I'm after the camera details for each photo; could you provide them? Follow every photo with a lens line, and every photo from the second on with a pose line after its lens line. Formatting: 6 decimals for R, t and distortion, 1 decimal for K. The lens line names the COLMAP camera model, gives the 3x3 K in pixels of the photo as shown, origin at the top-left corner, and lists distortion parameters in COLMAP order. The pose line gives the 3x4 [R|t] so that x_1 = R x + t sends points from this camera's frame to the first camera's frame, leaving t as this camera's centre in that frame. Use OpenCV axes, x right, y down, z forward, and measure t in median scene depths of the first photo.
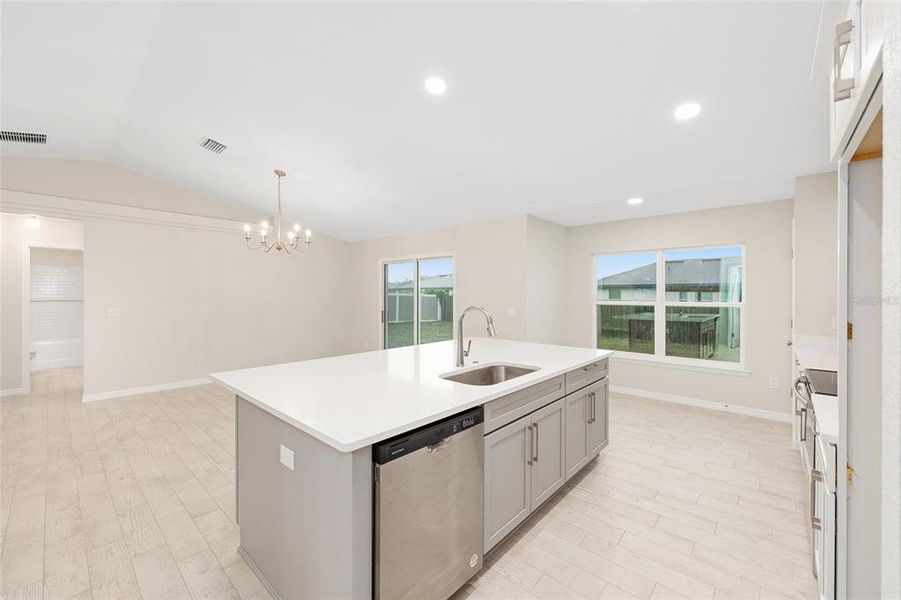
lens RADIAL K [[362.0, 0, 450.5], [0, 362.0, 300.0], [0, 0, 1]] dist [-0.001312, -0.000081]
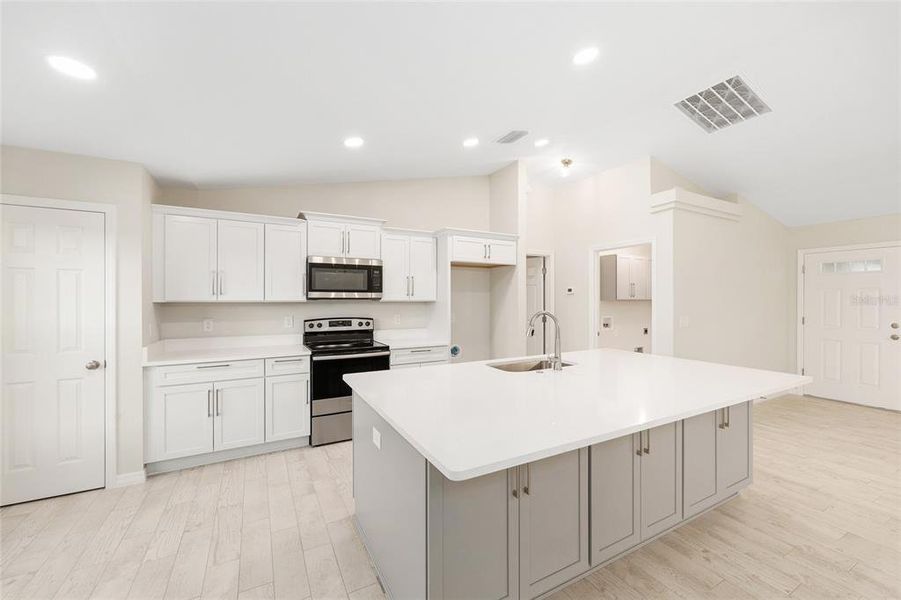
lens RADIAL K [[362.0, 0, 450.5], [0, 362.0, 300.0], [0, 0, 1]] dist [-0.001312, -0.000081]
pose [[-0.941317, 0.000921, 0.337522, -0.018339], [0.008050, 0.999773, 0.019723, -0.019429], [-0.337427, 0.021282, -0.941111, 1.129178]]
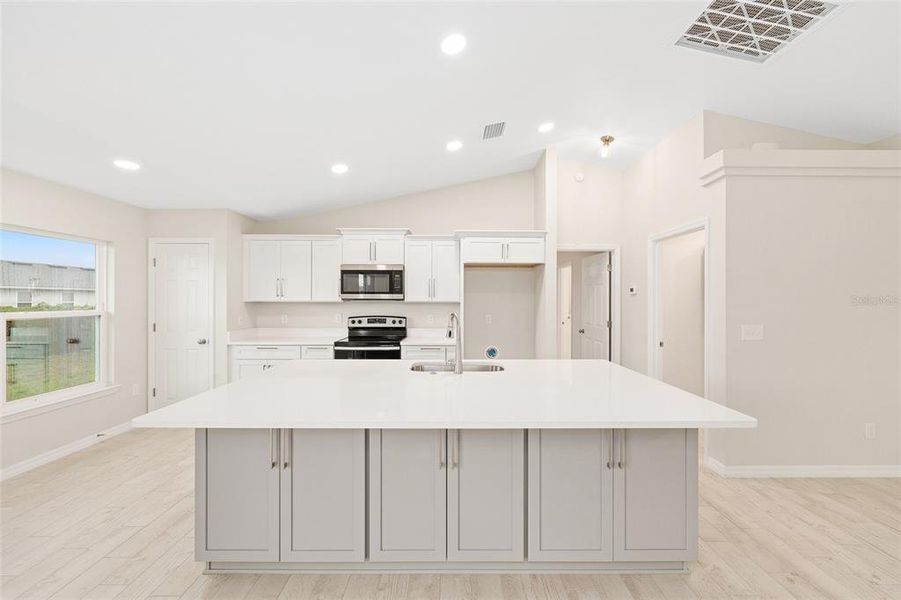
lens RADIAL K [[362.0, 0, 450.5], [0, 362.0, 300.0], [0, 0, 1]] dist [-0.001312, -0.000081]
pose [[-0.664559, 0.001398, 0.747234, -0.383370], [0.012392, 0.999881, 0.009151, -0.012848], [-0.747133, 0.015341, -0.664498, 0.911478]]
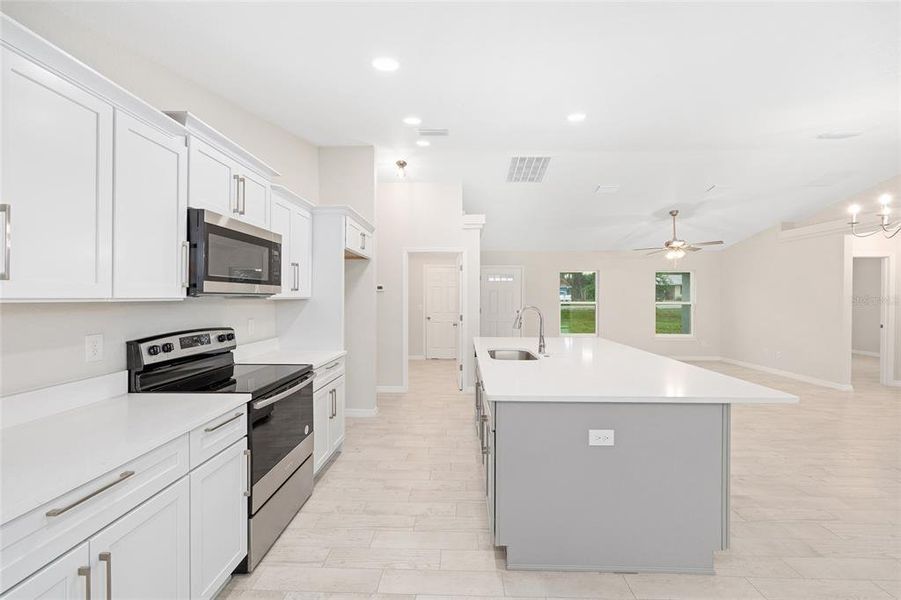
lens RADIAL K [[362.0, 0, 450.5], [0, 362.0, 300.0], [0, 0, 1]] dist [-0.001312, -0.000081]
pose [[-0.764318, 0.005718, -0.644815, 0.596581], [-0.013045, 0.999619, 0.024328, -0.015748], [0.644708, 0.027006, -0.763952, 0.962791]]
